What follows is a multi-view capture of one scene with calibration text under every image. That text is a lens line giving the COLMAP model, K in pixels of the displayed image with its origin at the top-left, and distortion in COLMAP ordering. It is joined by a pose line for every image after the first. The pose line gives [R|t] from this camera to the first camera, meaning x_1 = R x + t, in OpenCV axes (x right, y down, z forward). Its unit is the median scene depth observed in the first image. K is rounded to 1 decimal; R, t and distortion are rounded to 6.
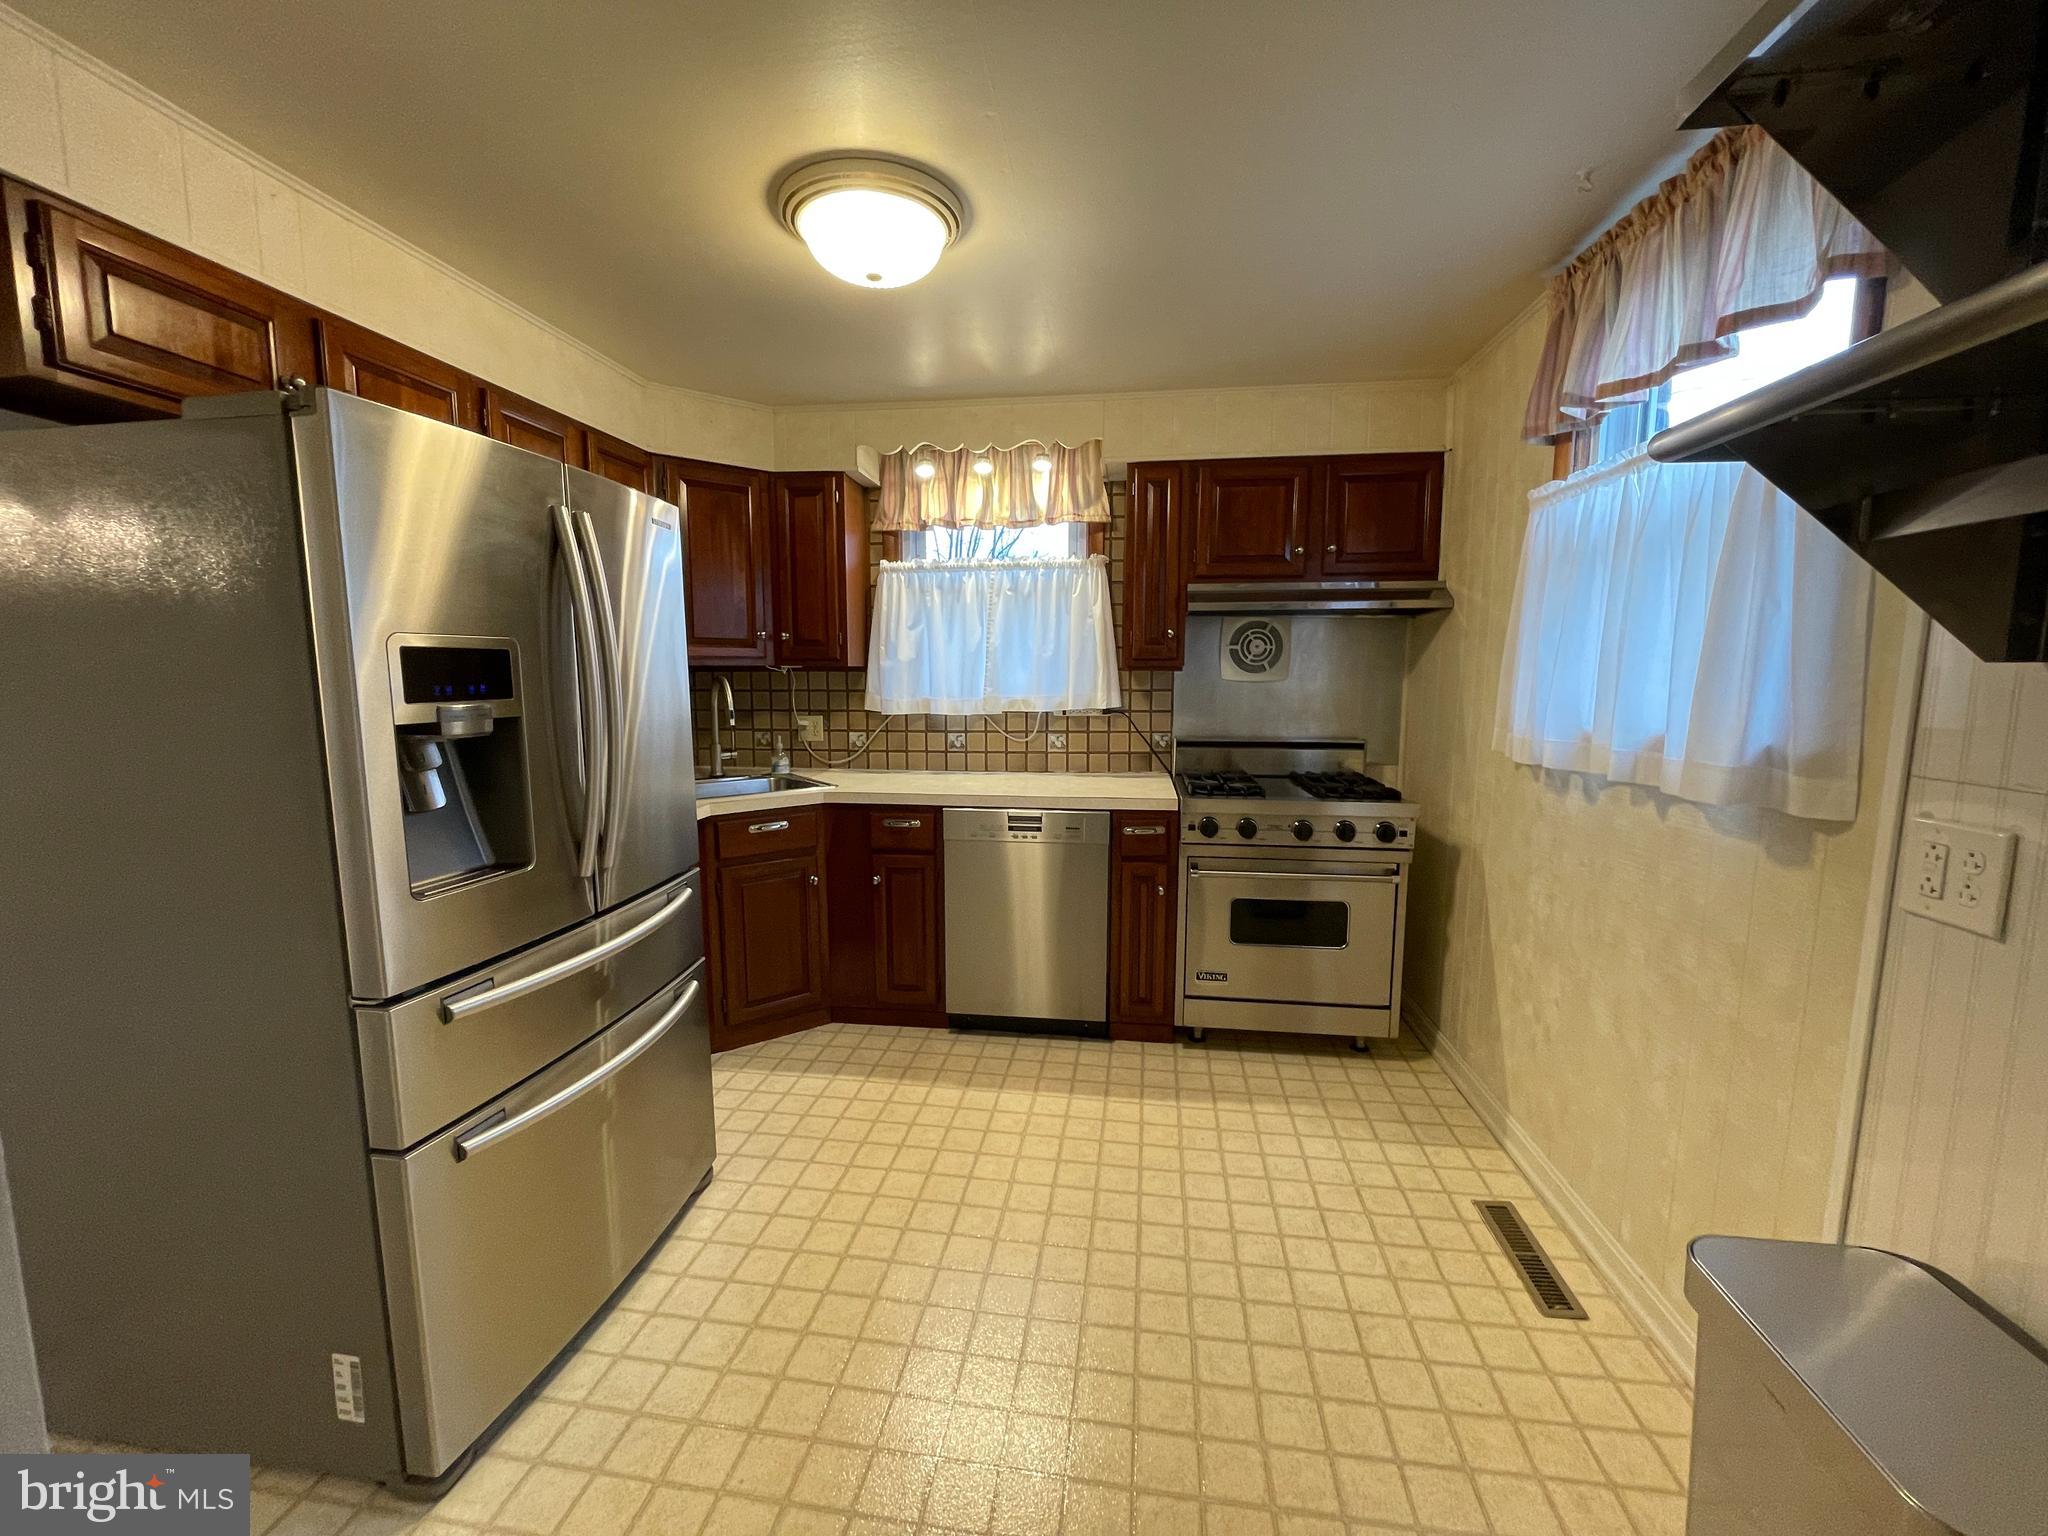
lens RADIAL K [[829.3, 0, 1024.0], [0, 829.3, 768.0], [0, 0, 1]] dist [-0.002342, -0.000141]
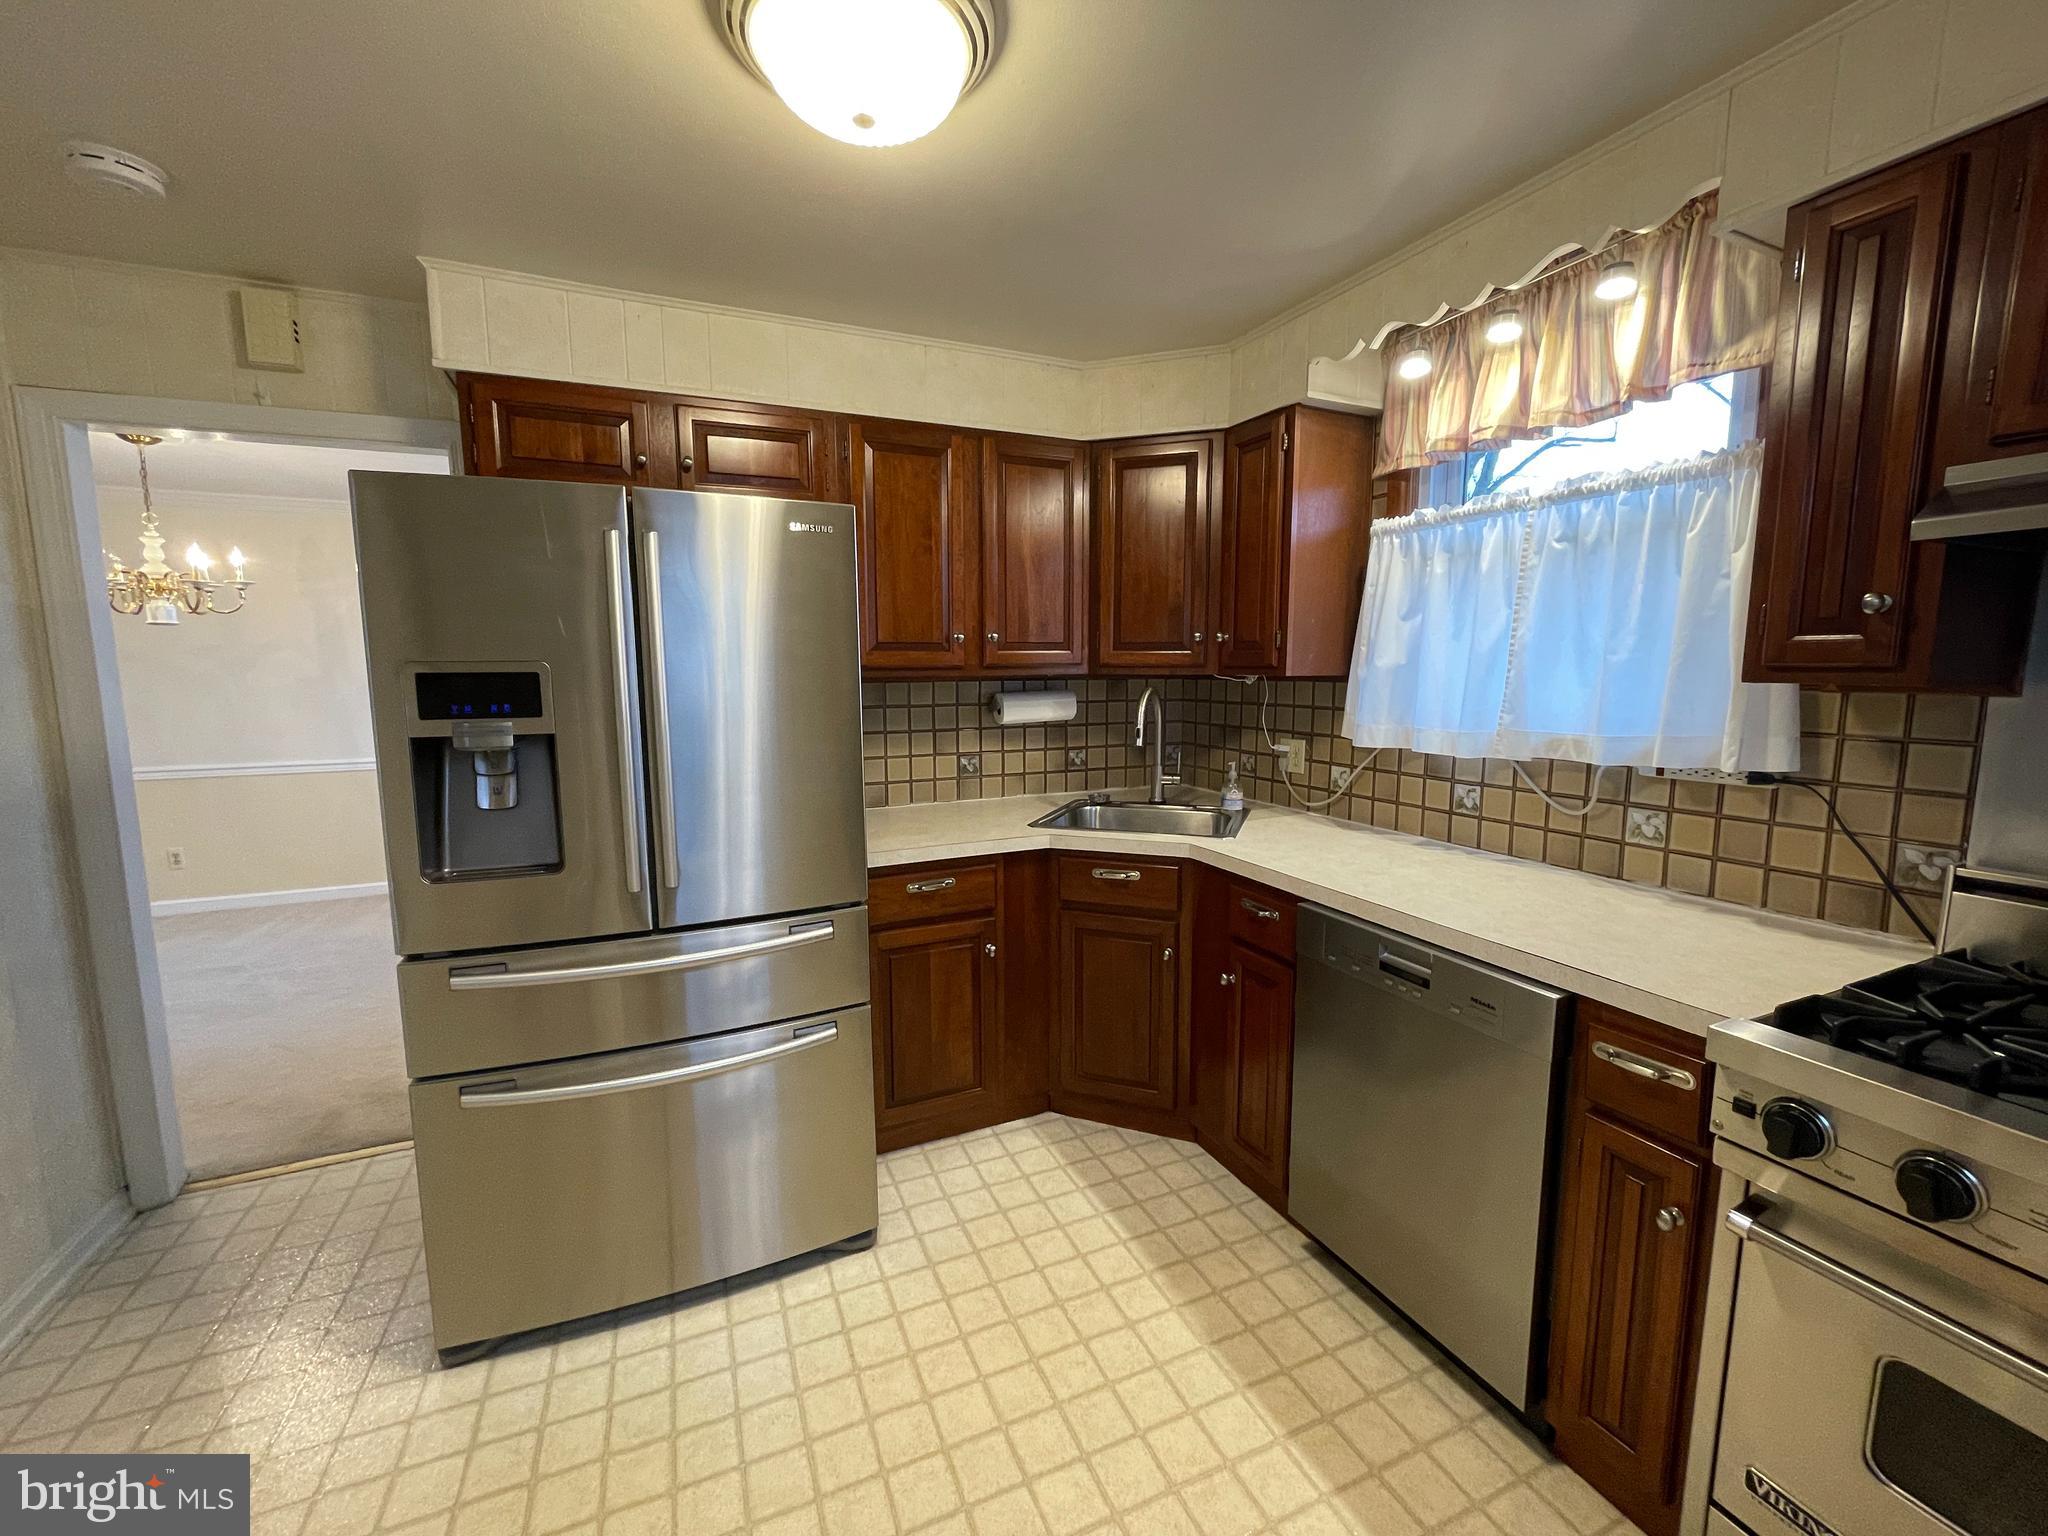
lens RADIAL K [[829.3, 0, 1024.0], [0, 829.3, 768.0], [0, 0, 1]] dist [-0.002342, -0.000141]
pose [[0.525849, 0.103666, -0.844237, 0.275172], [-0.098019, 0.993318, 0.060918, -0.062685], [0.844911, 0.050718, 0.532496, 0.412107]]
